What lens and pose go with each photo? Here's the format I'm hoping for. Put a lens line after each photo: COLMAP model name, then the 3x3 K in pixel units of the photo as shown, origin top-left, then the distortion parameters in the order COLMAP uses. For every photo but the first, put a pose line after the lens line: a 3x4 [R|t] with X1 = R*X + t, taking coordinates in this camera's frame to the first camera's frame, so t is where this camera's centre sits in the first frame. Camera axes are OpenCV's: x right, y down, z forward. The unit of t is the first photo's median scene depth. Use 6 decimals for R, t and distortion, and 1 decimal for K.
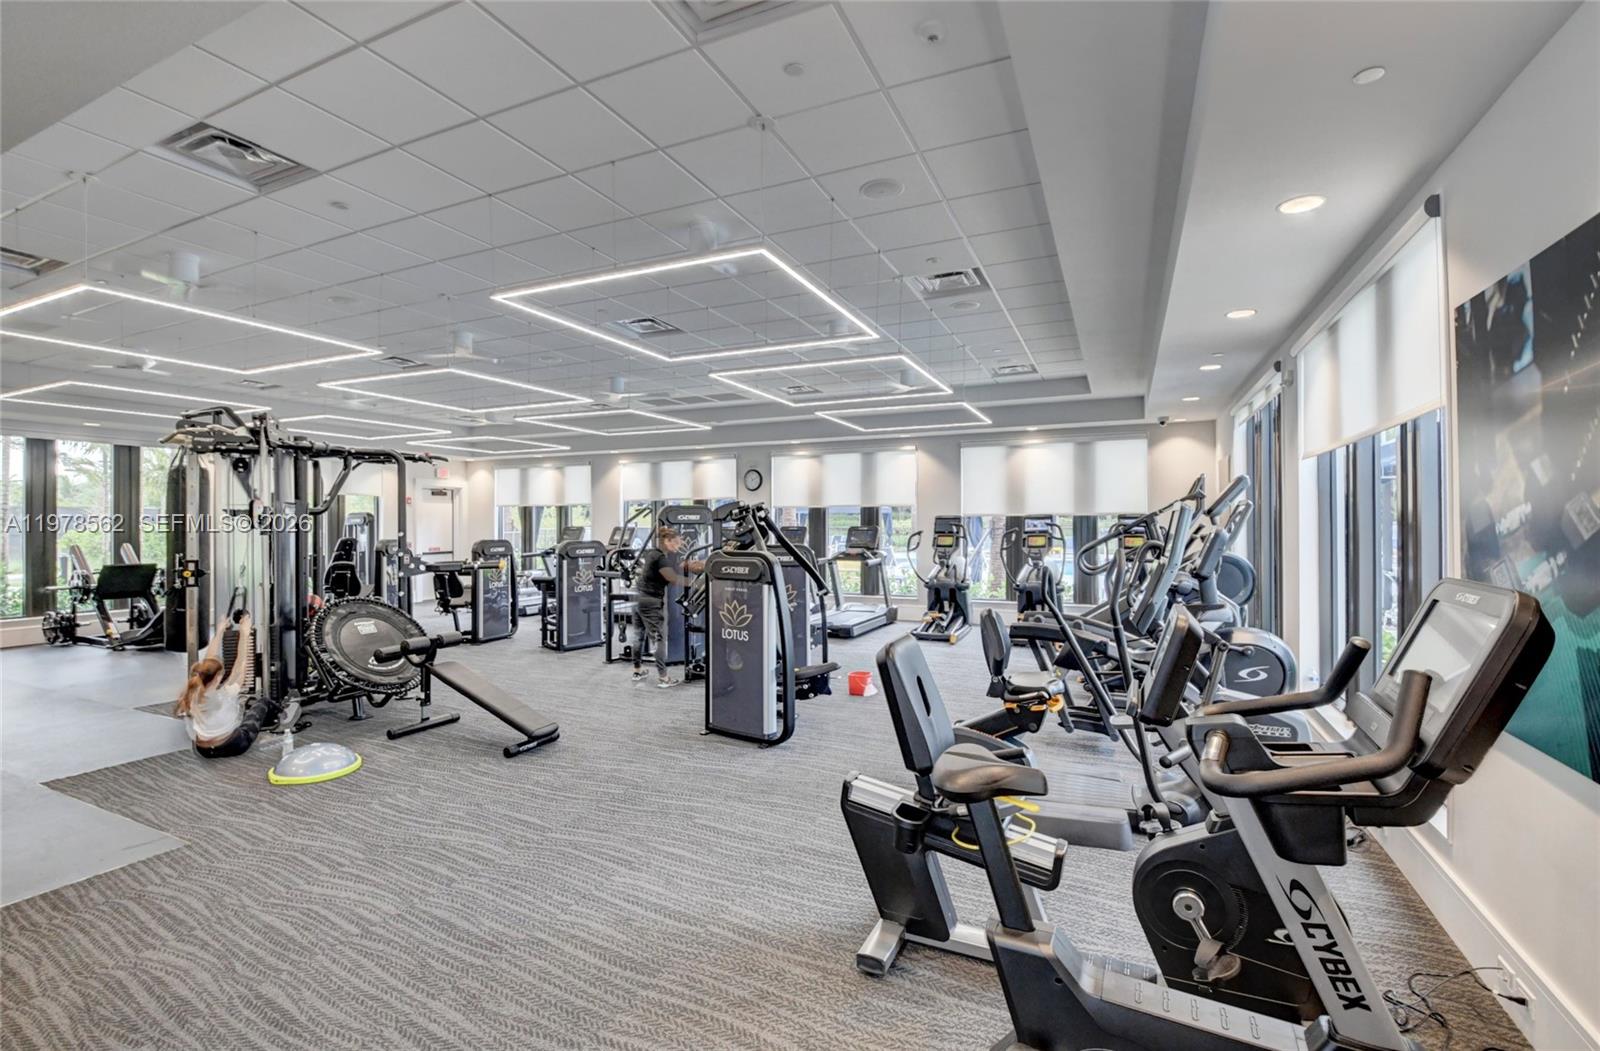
lens RADIAL K [[688.0, 0, 800.0], [0, 688.0, 525.5], [0, 0, 1]] dist [0.000261, 0.000028]
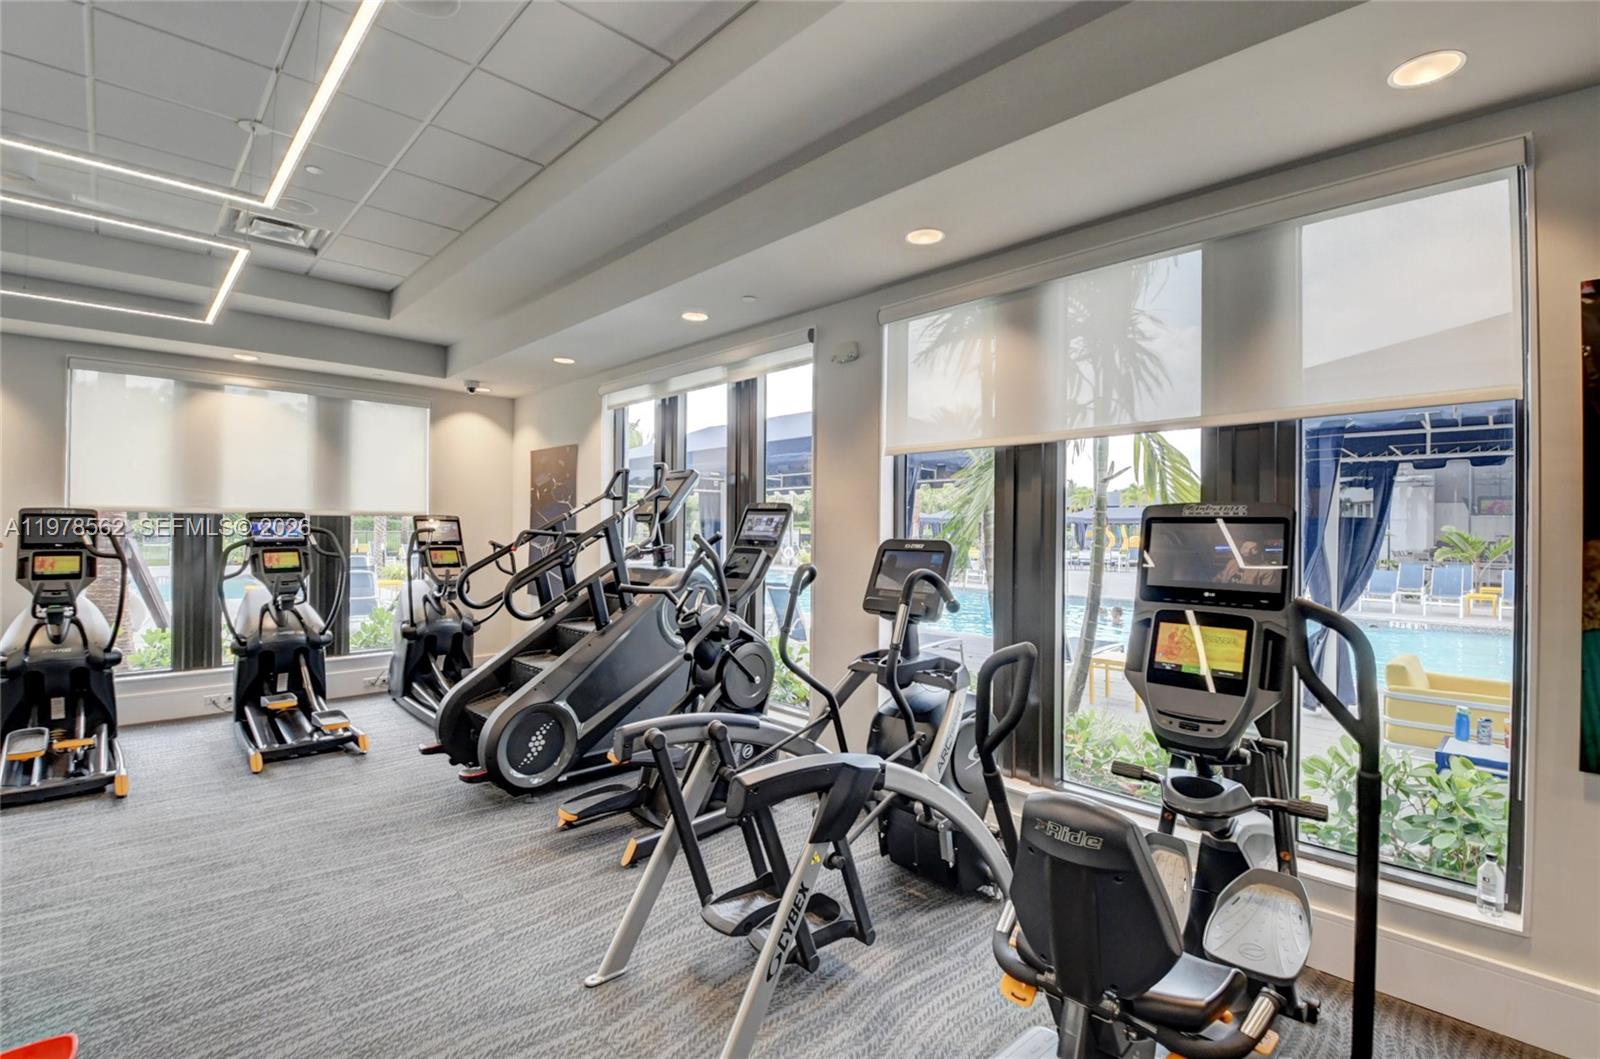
lens RADIAL K [[719.7, 0, 800.0], [0, 719.7, 529.5], [0, 0, 1]] dist [-0.001008, -0.000170]
pose [[0.365807, 0.001644, 0.930689, -0.046890], [-0.003477, 0.999994, -0.000400, -0.002209], [-0.930684, -0.003089, 0.365811, 0.378172]]
